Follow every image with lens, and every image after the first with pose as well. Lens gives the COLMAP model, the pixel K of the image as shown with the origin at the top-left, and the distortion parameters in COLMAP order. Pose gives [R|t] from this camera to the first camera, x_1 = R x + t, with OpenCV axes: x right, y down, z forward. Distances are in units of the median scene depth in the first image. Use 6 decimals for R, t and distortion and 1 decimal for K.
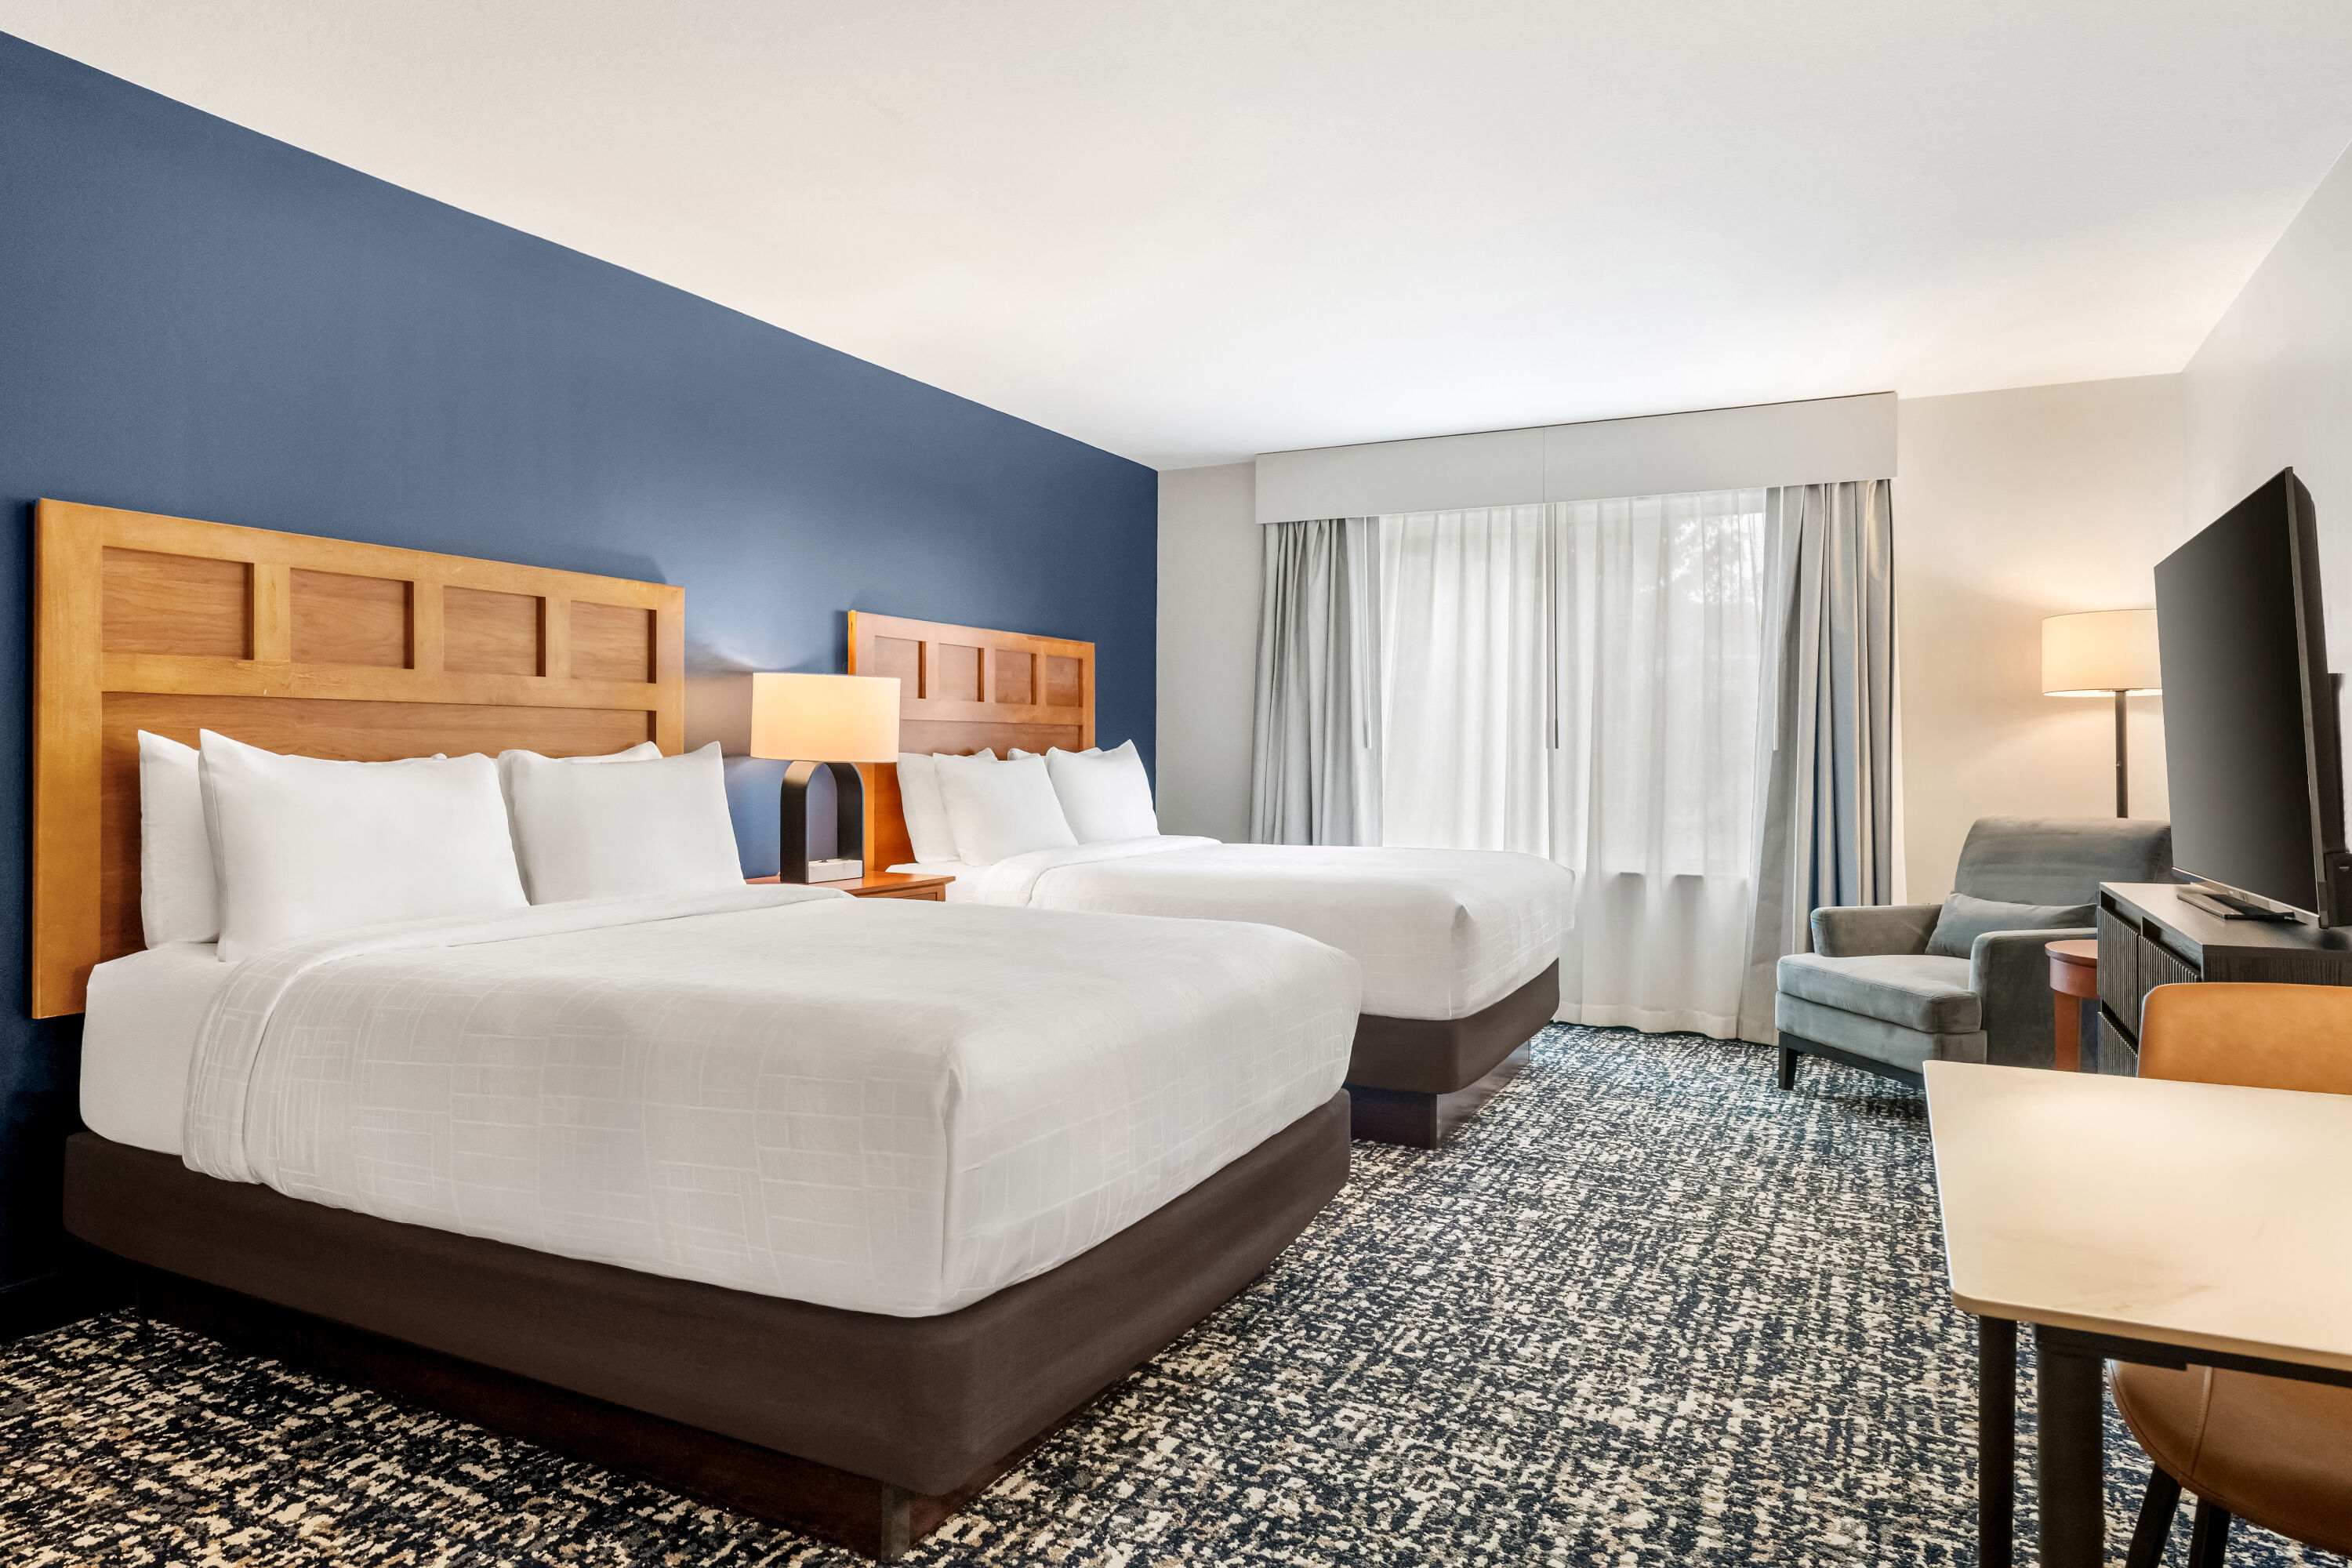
lens RADIAL K [[1448.4, 0, 1132.7], [0, 1448.4, 859.1], [0, 0, 1]] dist [0.000022, -0.001650]
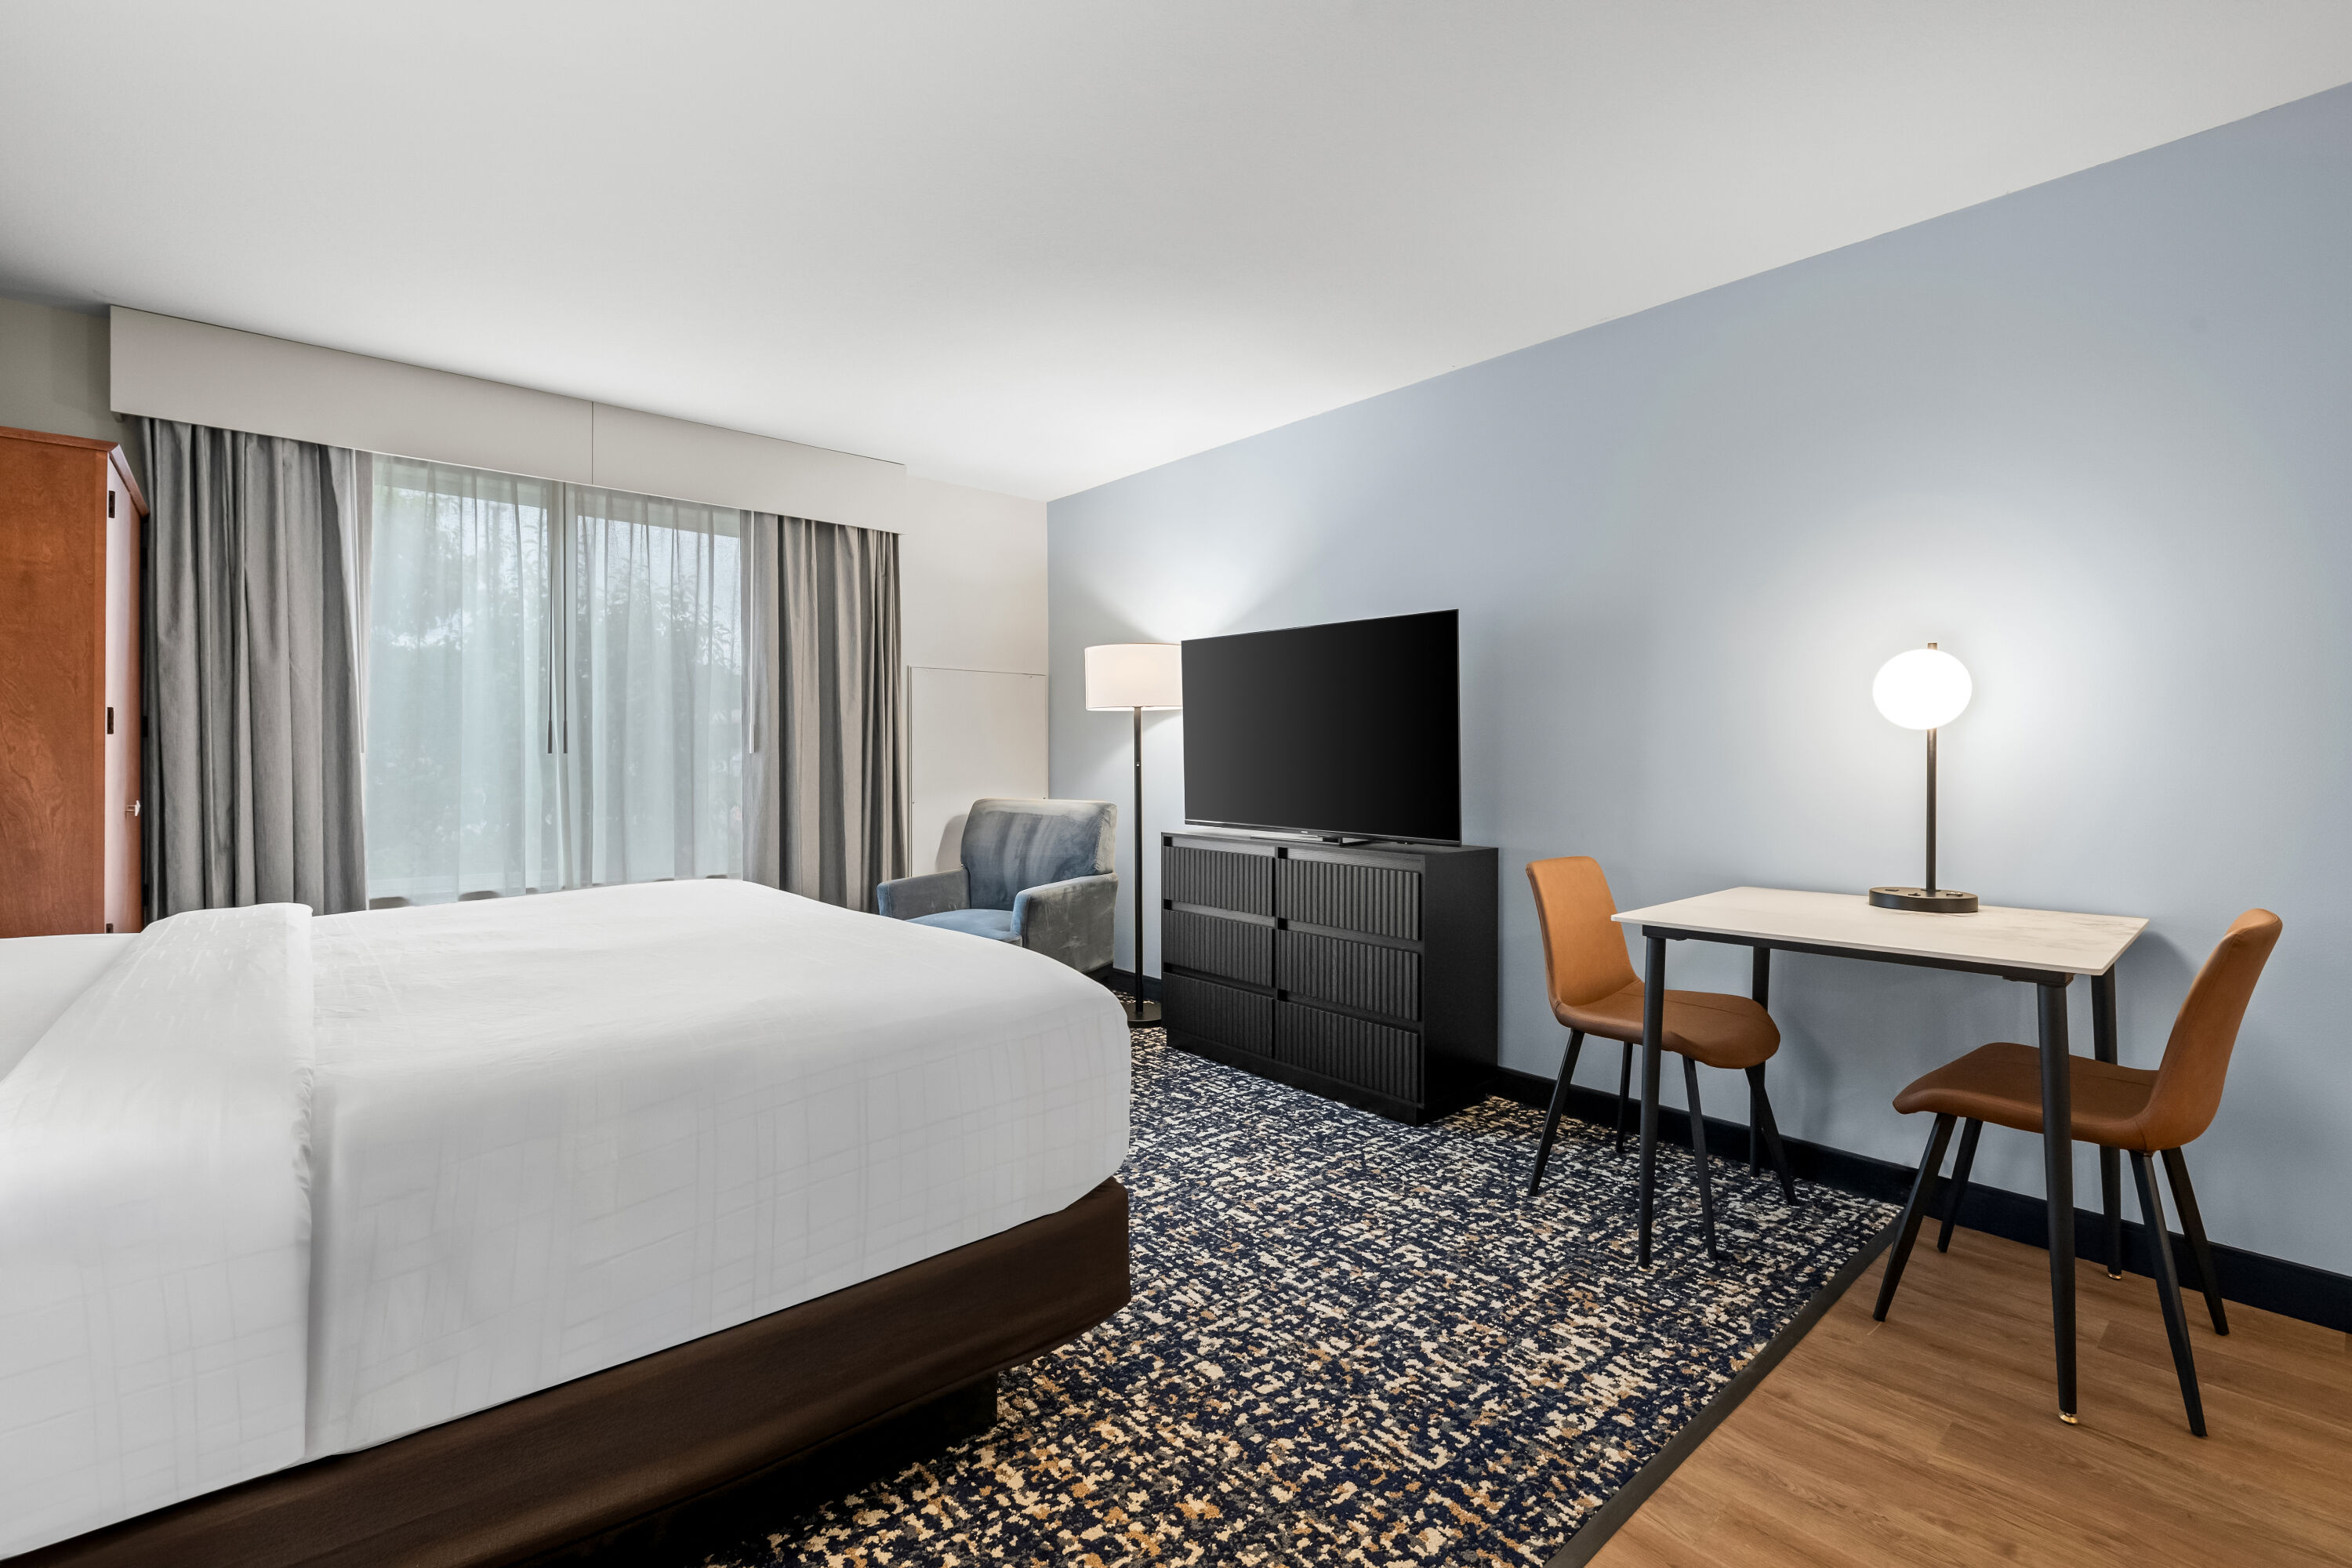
lens RADIAL K [[1056.7, 0, 1170.3], [0, 1056.7, 761.7], [0, 0, 1]] dist [0.007768, 0.000196]
pose [[0.349508, -0.009578, 0.936884, -0.411200], [0.076038, 0.996939, -0.018174, -0.063522], [-0.933843, 0.077591, 0.349167, 0.830937]]
